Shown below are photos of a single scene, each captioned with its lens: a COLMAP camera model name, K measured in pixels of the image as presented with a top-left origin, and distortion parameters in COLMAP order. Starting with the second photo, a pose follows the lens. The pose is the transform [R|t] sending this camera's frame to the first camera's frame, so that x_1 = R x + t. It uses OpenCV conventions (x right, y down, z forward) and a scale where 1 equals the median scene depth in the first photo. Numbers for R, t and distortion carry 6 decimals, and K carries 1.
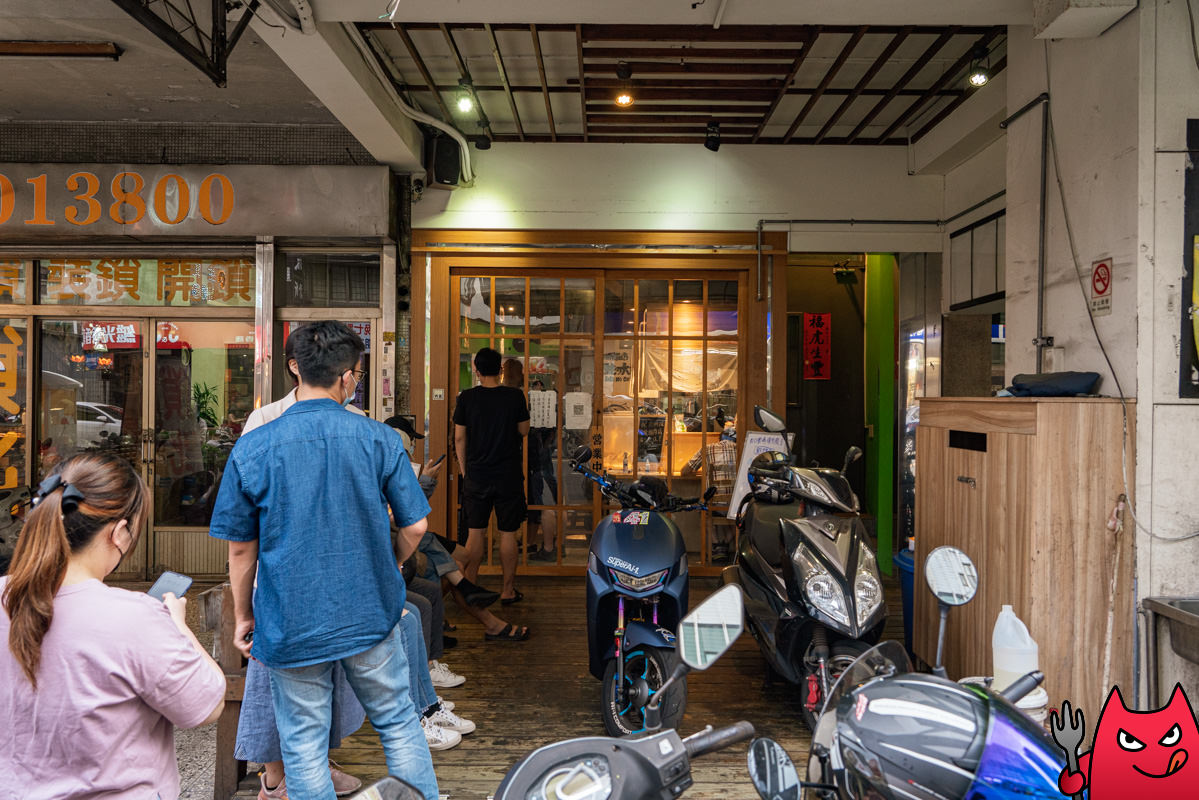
lens RADIAL K [[1824.9, 0, 599.5], [0, 1824.9, 400.0], [0, 0, 1]] dist [0.018188, 0.021733]
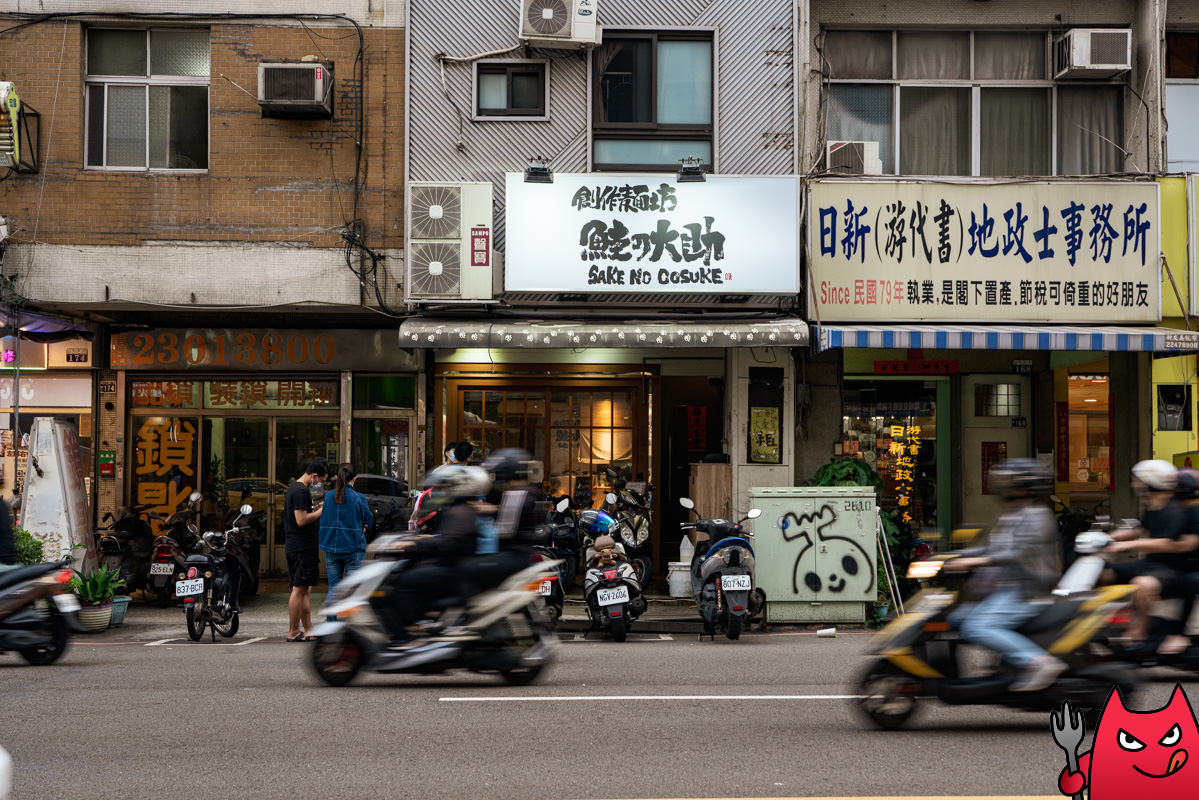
lens RADIAL K [[1824.9, 0, 599.5], [0, 1824.9, 400.0], [0, 0, 1]] dist [0.018188, 0.021733]
pose [[0.999667, -0.003619, 0.025538, 0.004277], [0.004539, 0.999339, -0.036070, 0.000637], [-0.025390, 0.036174, 0.999023, -0.657514]]
